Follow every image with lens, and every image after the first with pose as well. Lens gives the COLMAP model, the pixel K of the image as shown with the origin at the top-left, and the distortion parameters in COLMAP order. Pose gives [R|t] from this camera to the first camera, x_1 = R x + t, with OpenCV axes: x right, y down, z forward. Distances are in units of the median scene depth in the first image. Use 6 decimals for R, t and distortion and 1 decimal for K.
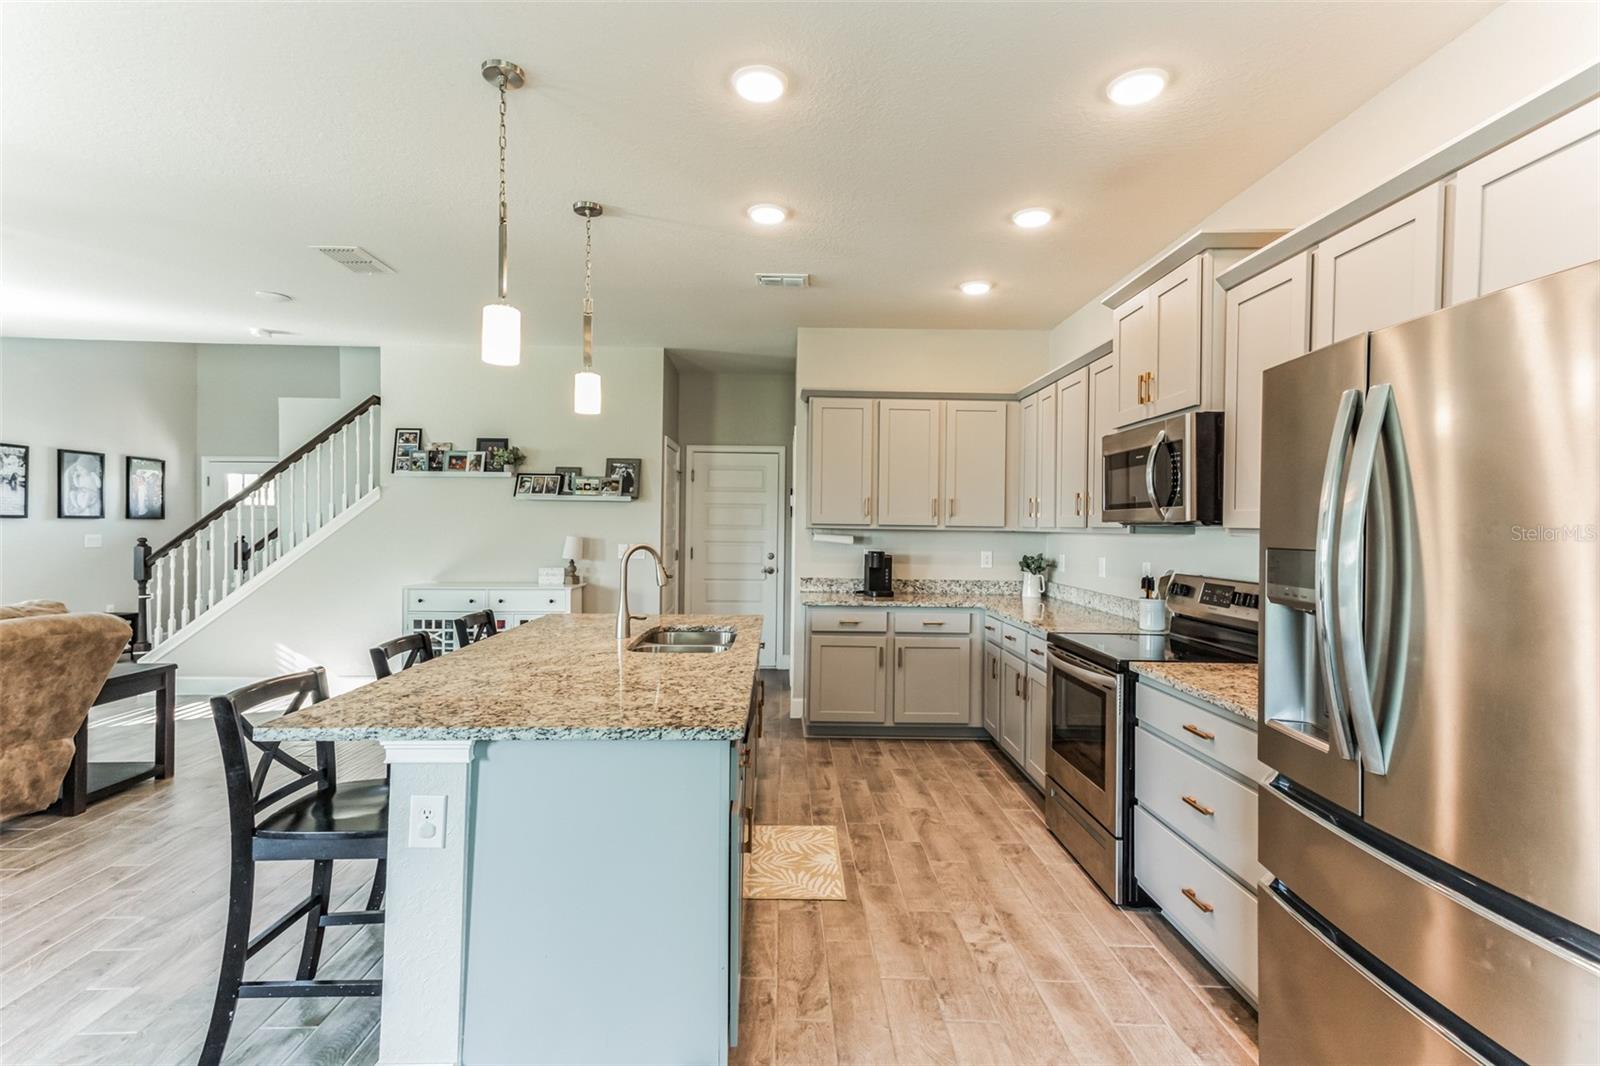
lens RADIAL K [[767.6, 0, 787.9], [0, 767.6, 534.2], [0, 0, 1]] dist [0.020789, 0.000995]
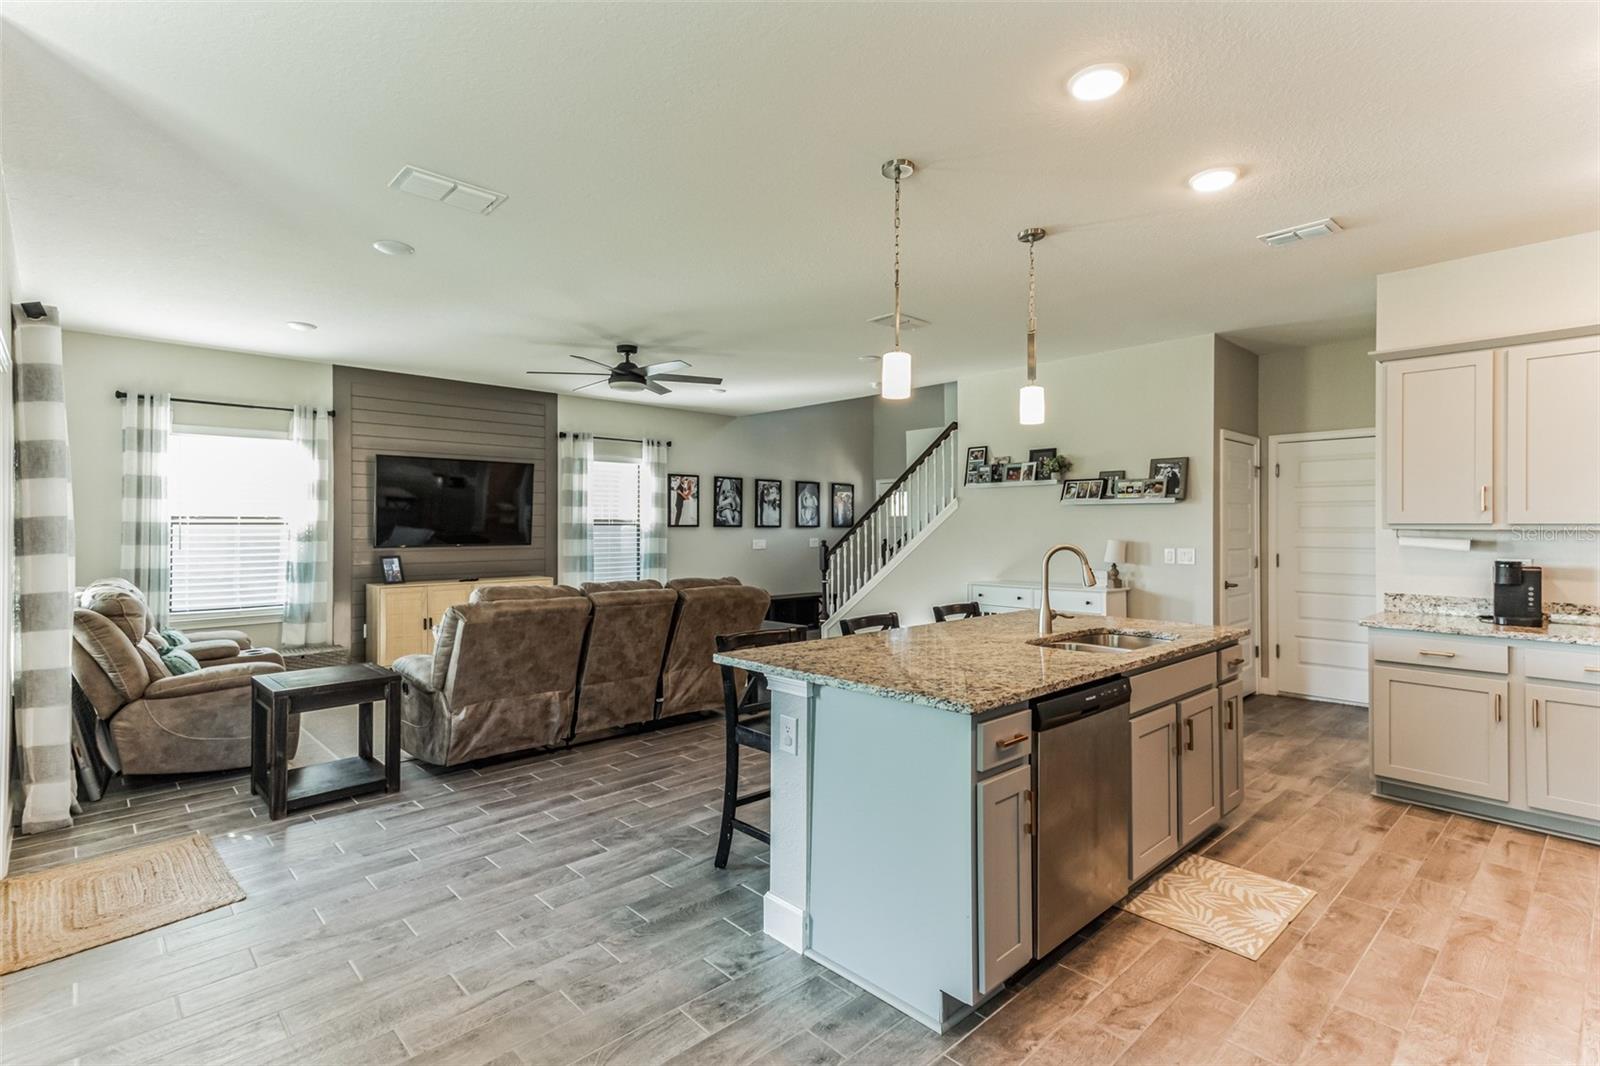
lens RADIAL K [[767.6, 0, 787.9], [0, 767.6, 534.2], [0, 0, 1]] dist [0.020789, 0.000995]
pose [[0.664881, -0.003085, -0.746943, 0.204773], [-0.003504, 0.999968, -0.007249, 0.004449], [0.746941, 0.007437, 0.664849, 0.017841]]
